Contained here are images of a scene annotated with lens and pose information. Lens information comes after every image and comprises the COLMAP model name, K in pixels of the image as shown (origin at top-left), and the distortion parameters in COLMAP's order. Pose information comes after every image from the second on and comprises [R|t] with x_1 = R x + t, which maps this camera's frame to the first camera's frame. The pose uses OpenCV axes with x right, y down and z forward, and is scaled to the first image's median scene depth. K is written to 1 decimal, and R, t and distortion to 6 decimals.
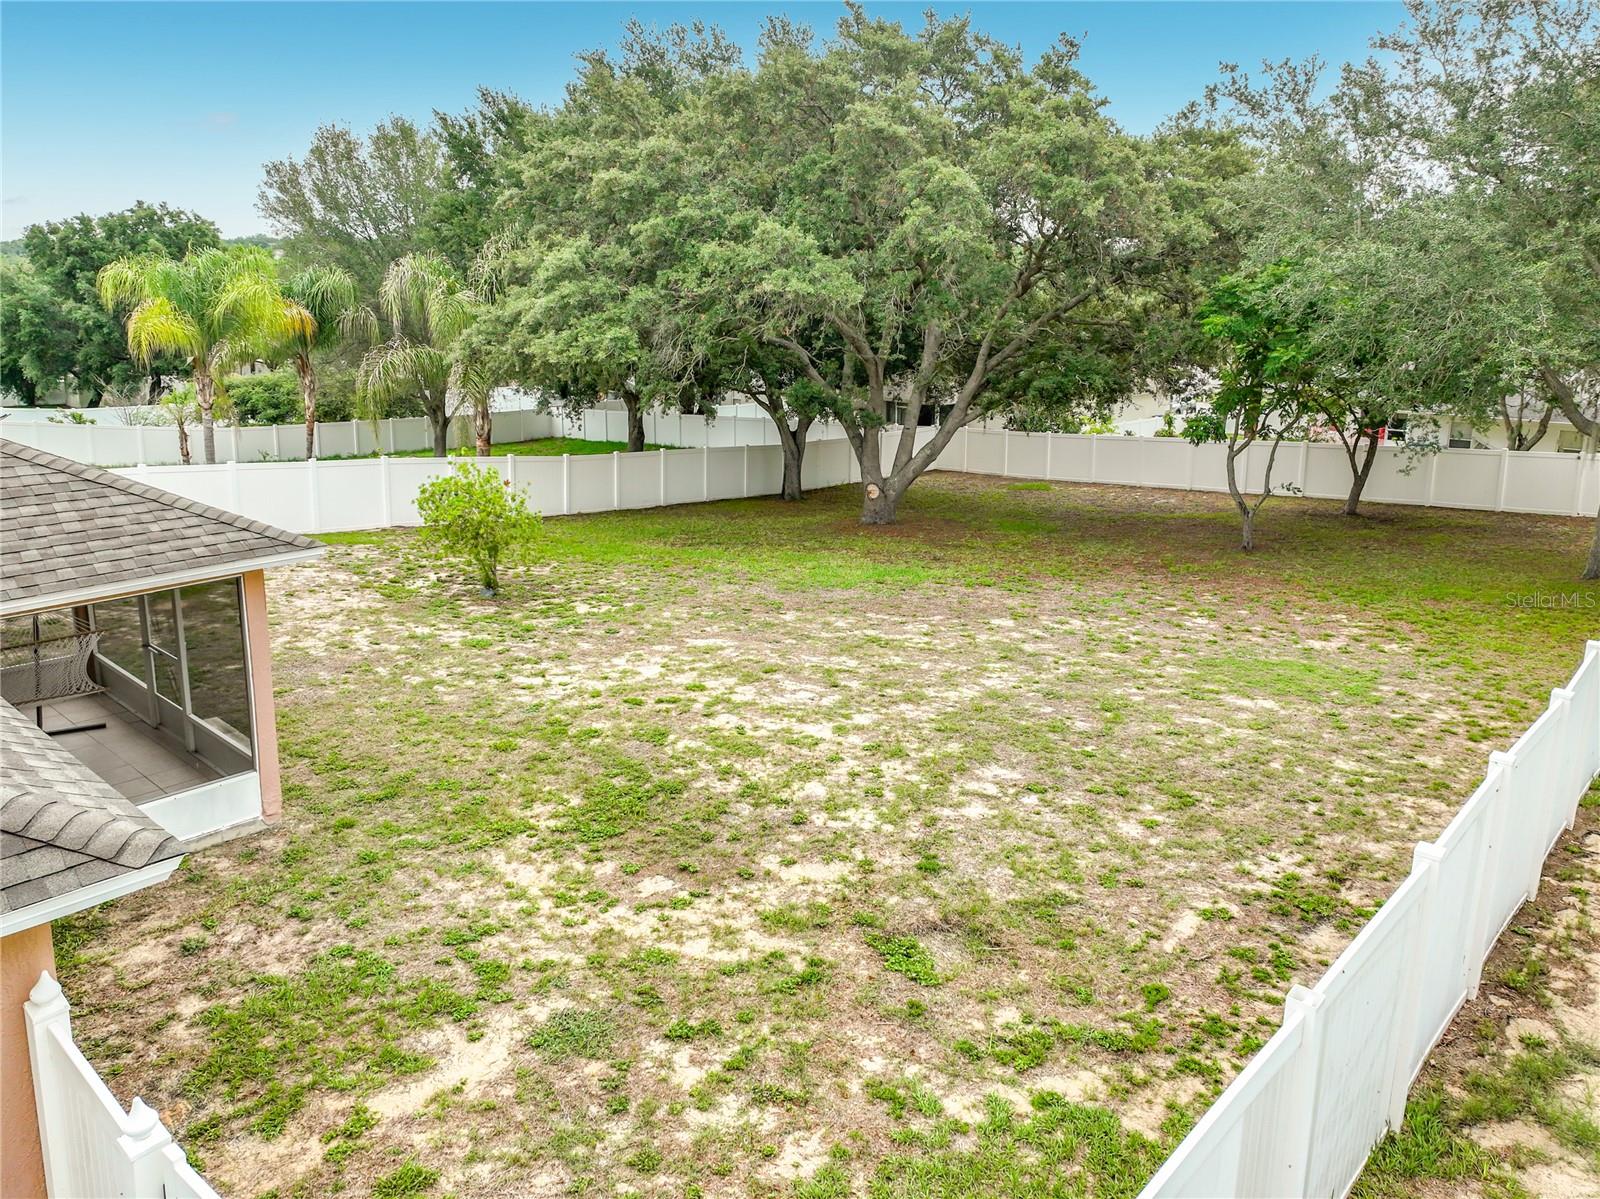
lens RADIAL K [[1150.6, 0, 801.0], [0, 1150.6, 590.3], [0, 0, 1]] dist [0.003084, 0.008677]
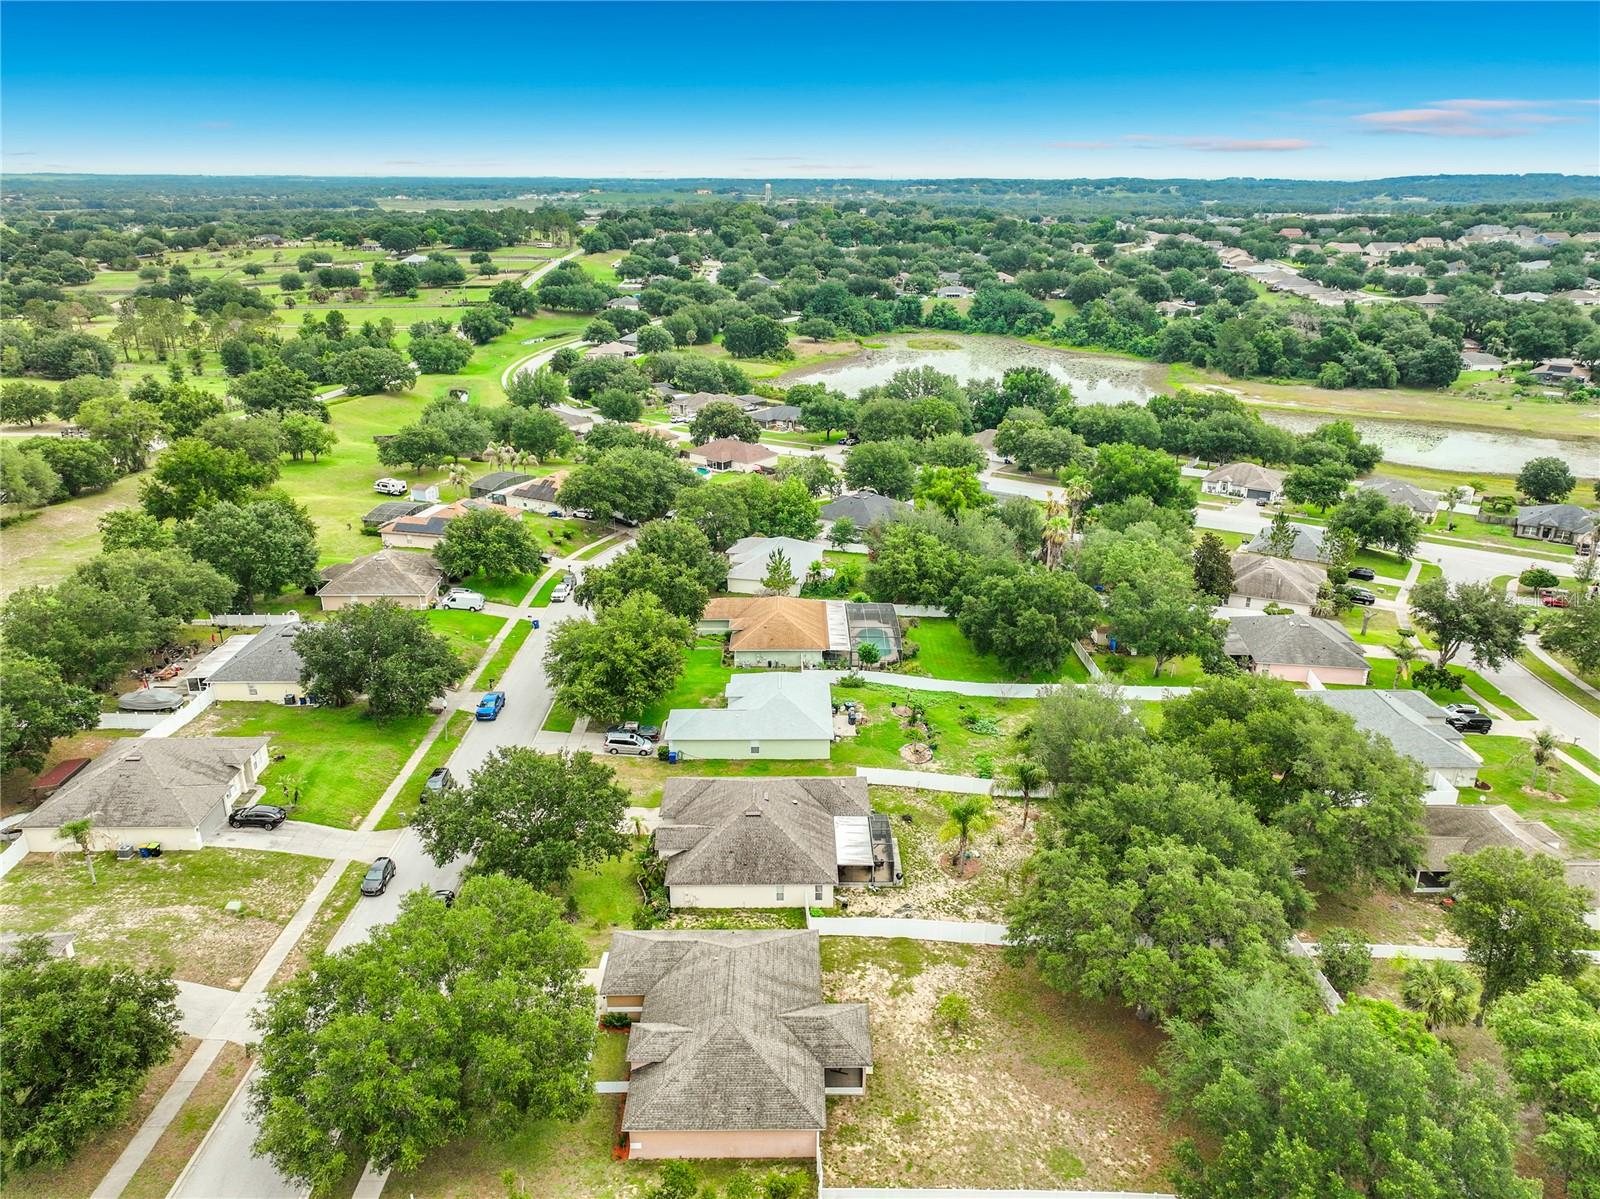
lens RADIAL K [[1124.4, 0, 795.2], [0, 1124.4, 576.8], [0, 0, 1]] dist [-0.002510, 0.003933]
pose [[0.669347, 0.226576, -0.707558, 2.798584], [-0.177342, 0.973559, 0.143991, -3.129461], [0.721474, 0.029099, 0.691830, -3.399750]]
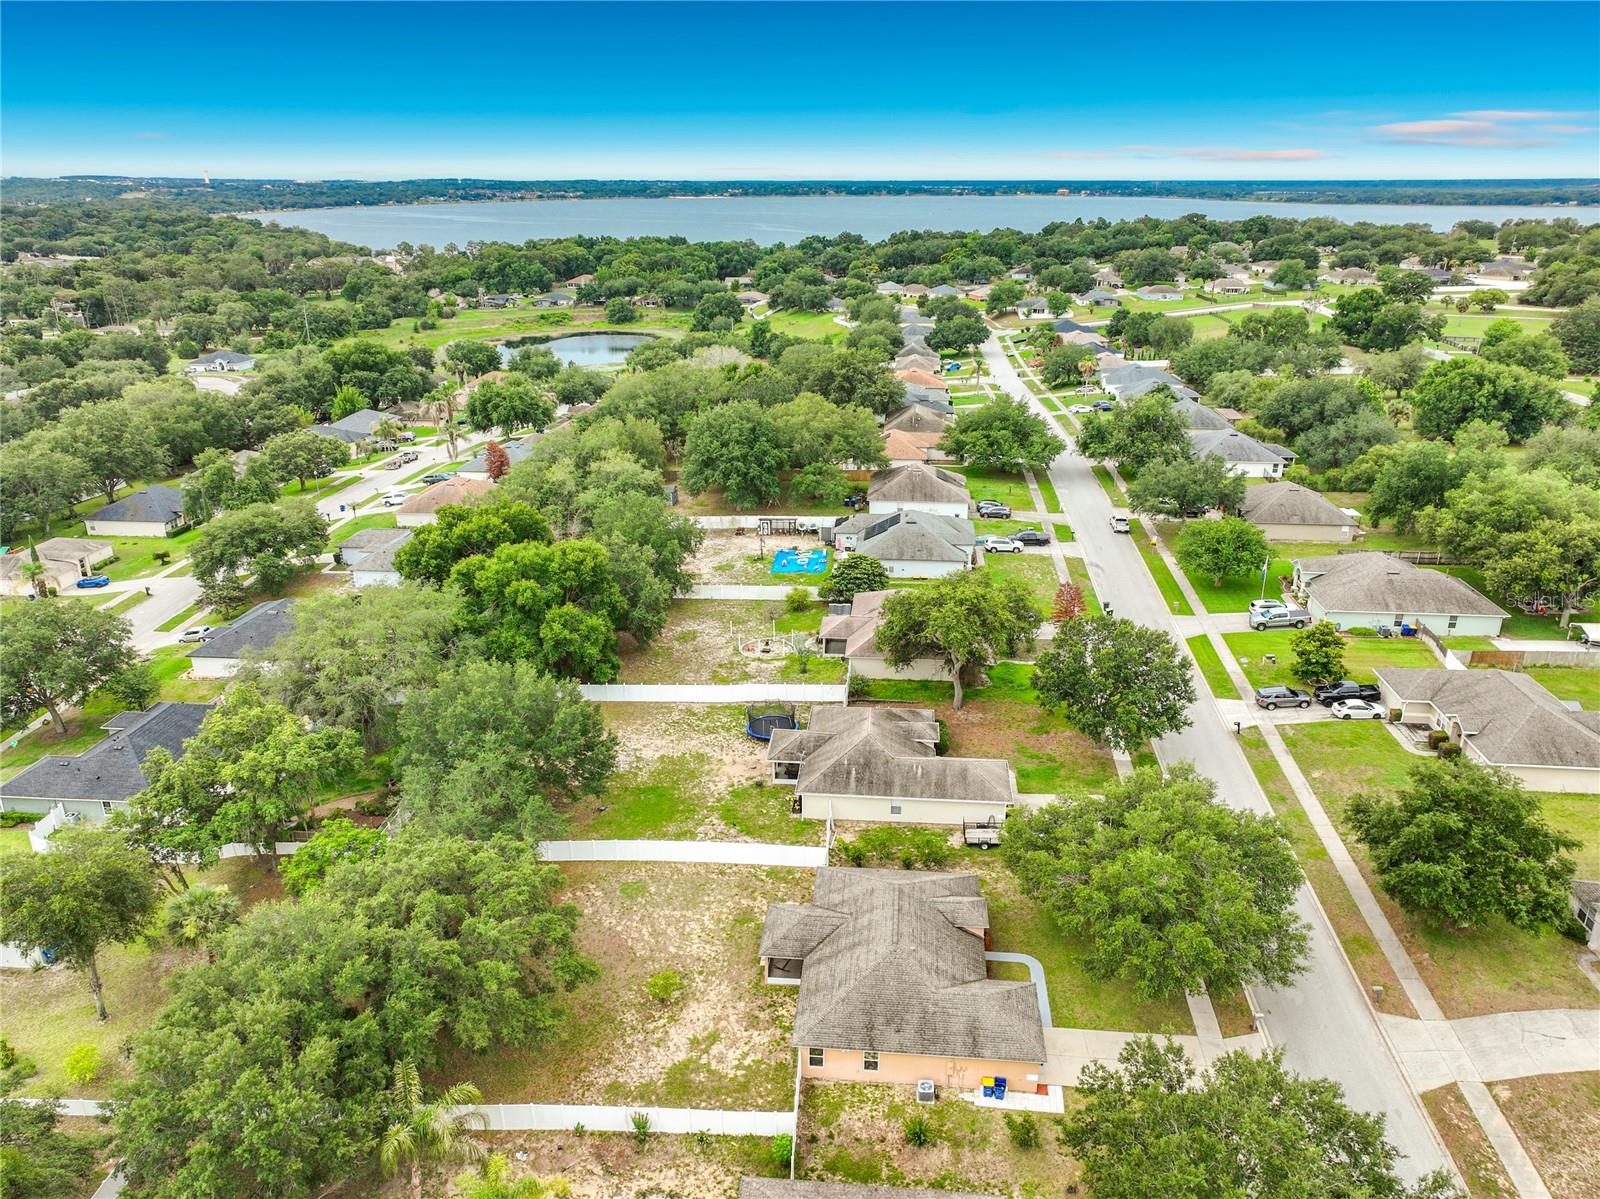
lens RADIAL K [[1150.6, 0, 801.0], [0, 1150.6, 590.3], [0, 0, 1]] dist [0.003084, 0.008677]
pose [[-0.590136, -0.292045, 0.752628, -4.814934], [0.203181, 0.848536, 0.488574, -4.666225], [-0.781317, 0.441245, -0.441414, 2.748313]]
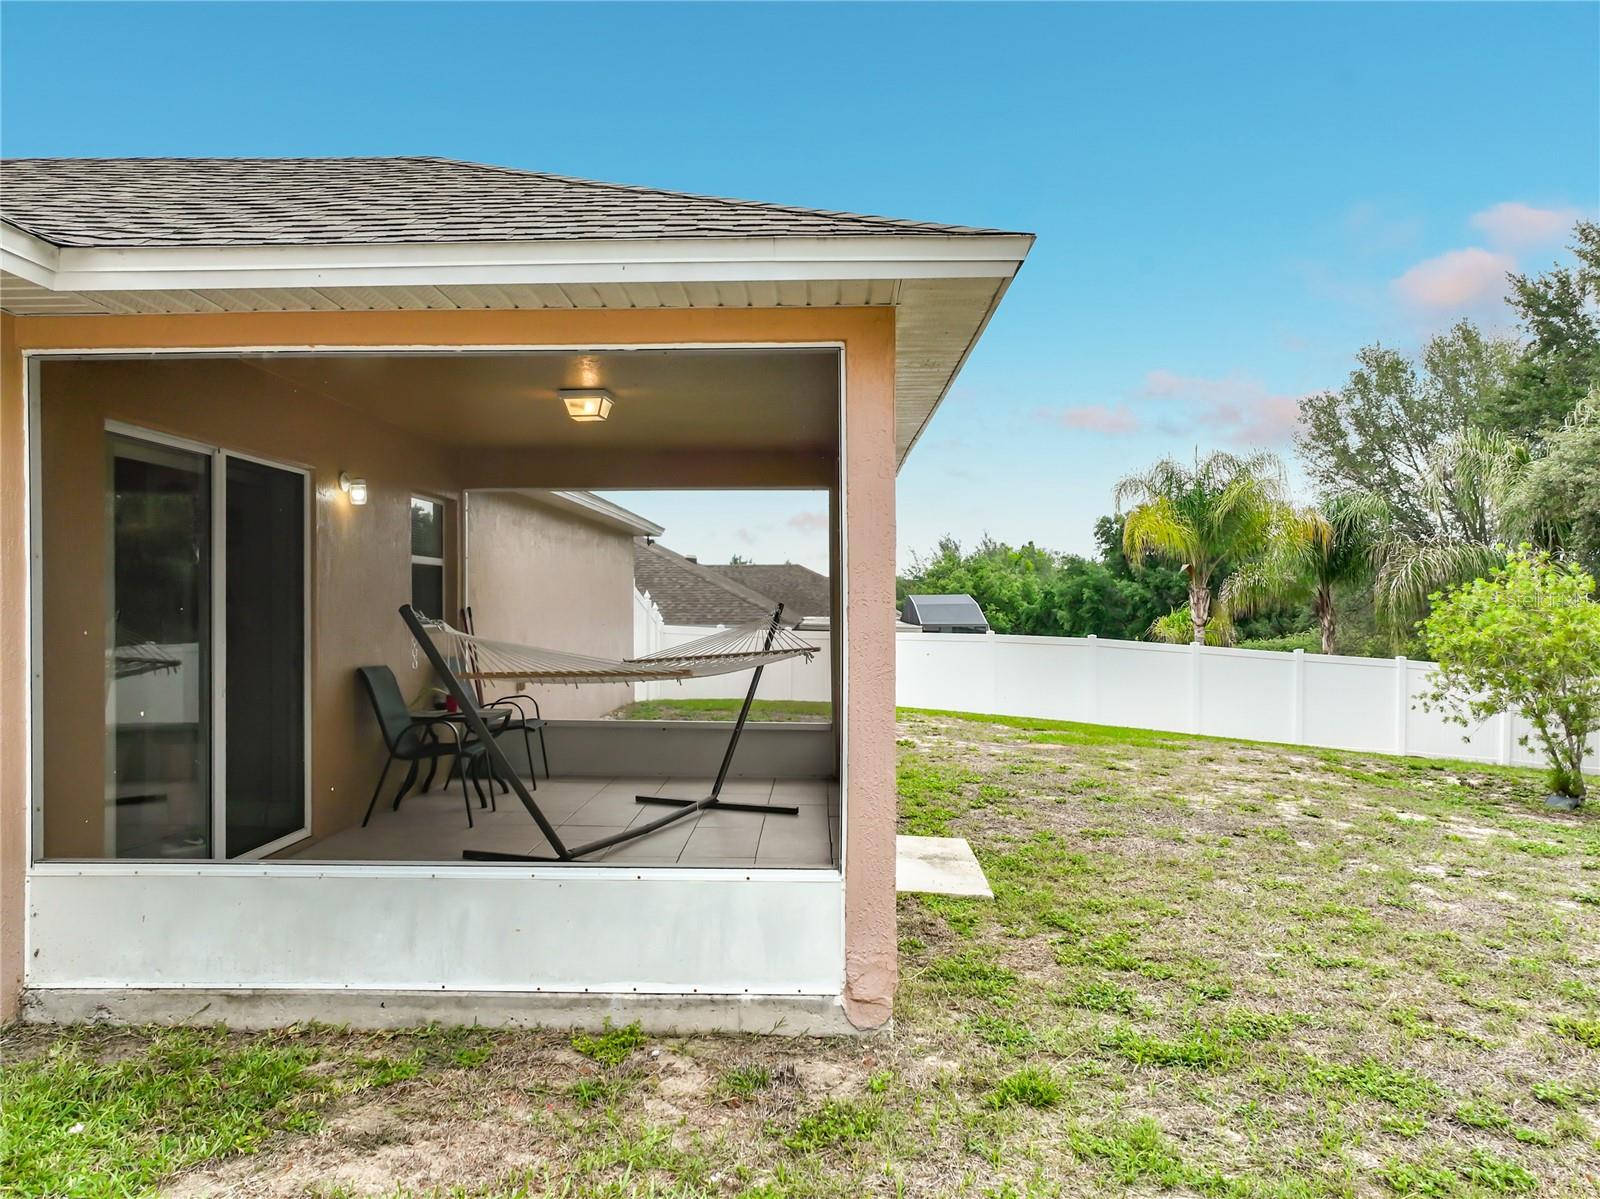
lens RADIAL K [[1103.3, 0, 768.6], [0, 1103.3, 594.3], [0, 0, 1]] dist [0.004833, 0.009611]
pose [[0.632505, -0.031846, -0.773901, -0.156302], [-0.177341, 0.966659, -0.184719, 0.112053], [0.753981, 0.254080, 0.605769, 0.586216]]
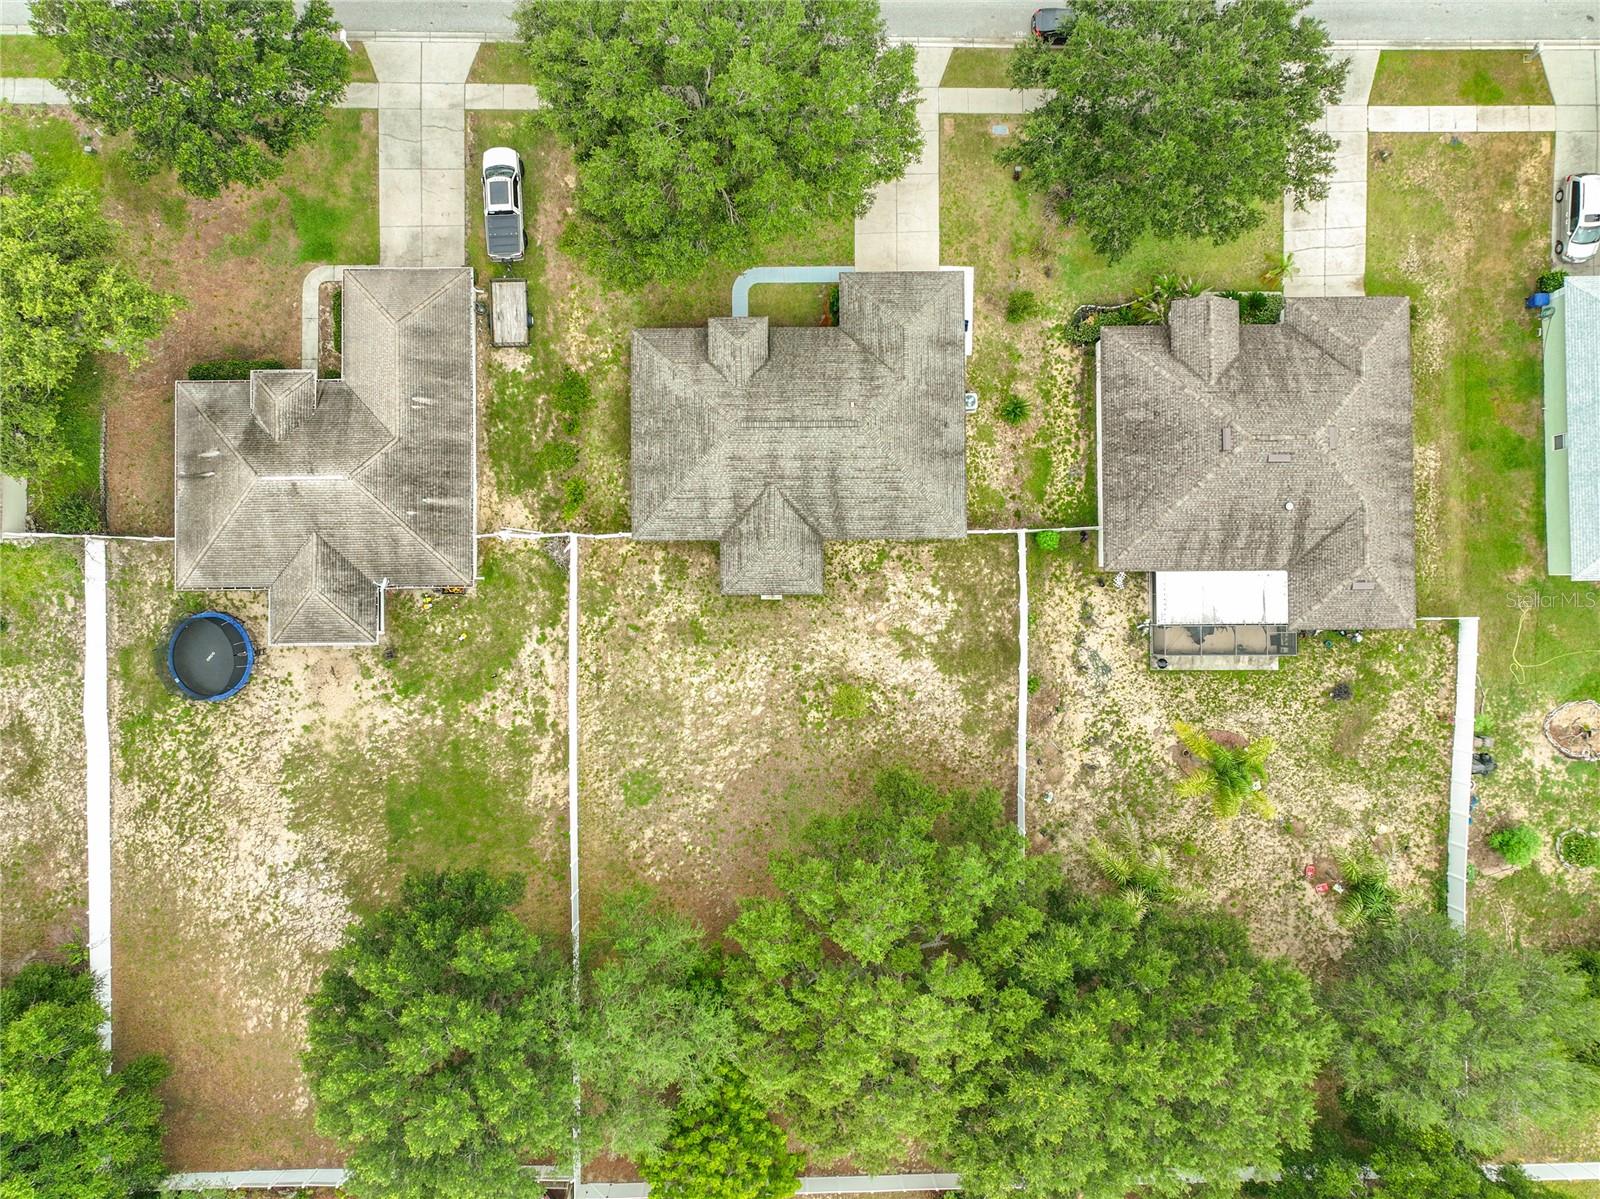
lens RADIAL K [[1130.9, 0, 772.8], [0, 1130.9, 594.2], [0, 0, 1]] dist [0.005648, 0.002897]
pose [[-0.741337, 0.670265, -0.034128, -0.338468], [-0.185645, -0.155932, 0.970165, -4.929831], [0.644946, 0.725555, 0.240030, -0.250410]]
